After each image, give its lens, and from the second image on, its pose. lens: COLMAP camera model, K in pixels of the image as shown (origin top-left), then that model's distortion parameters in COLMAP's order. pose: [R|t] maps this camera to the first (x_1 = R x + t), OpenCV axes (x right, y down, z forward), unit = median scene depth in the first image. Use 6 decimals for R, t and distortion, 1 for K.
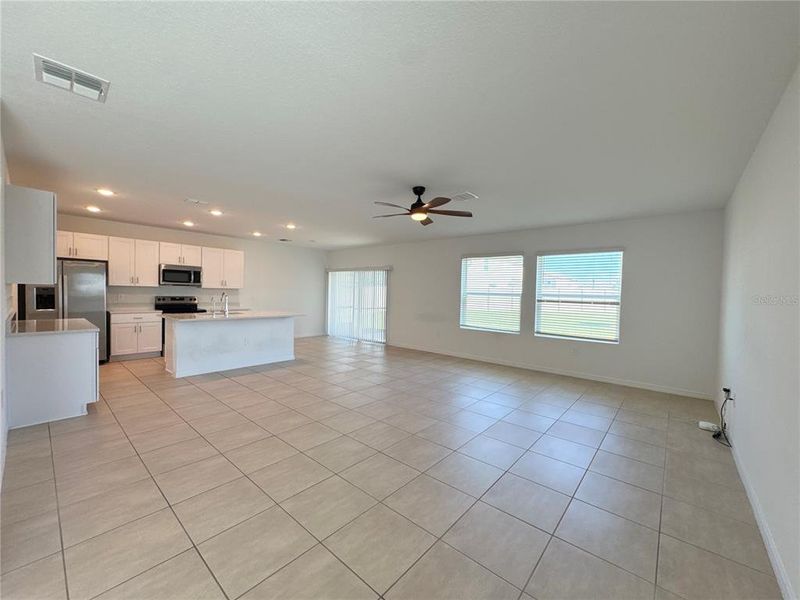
lens RADIAL K [[327.1, 0, 399.8], [0, 327.1, 302.7], [0, 0, 1]] dist [0.020080, 0.000322]
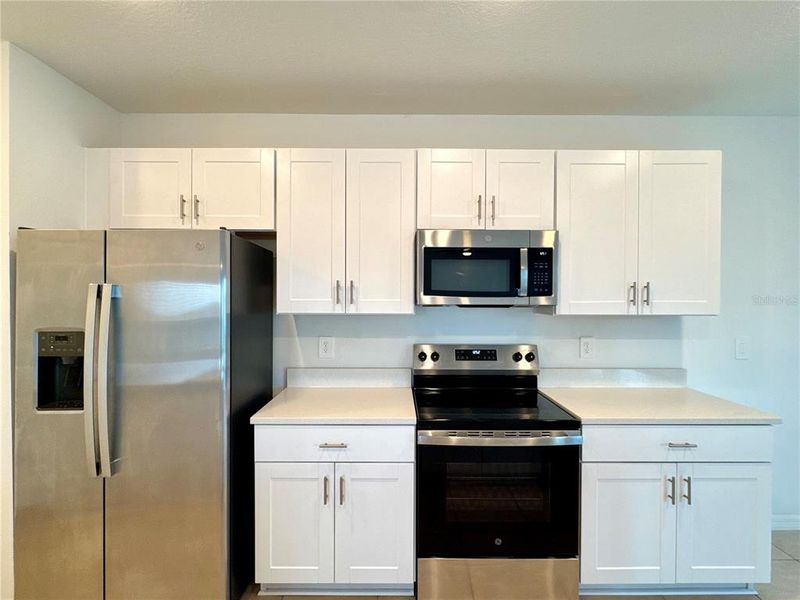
lens RADIAL K [[327.1, 0, 401.7], [0, 327.1, 300.1], [0, 0, 1]] dist [0.020080, 0.000322]
pose [[0.642248, -0.016807, -0.766312, -0.509866], [-0.012588, 0.999393, -0.032469, -0.049411], [0.766393, 0.030499, 0.641647, 0.788260]]
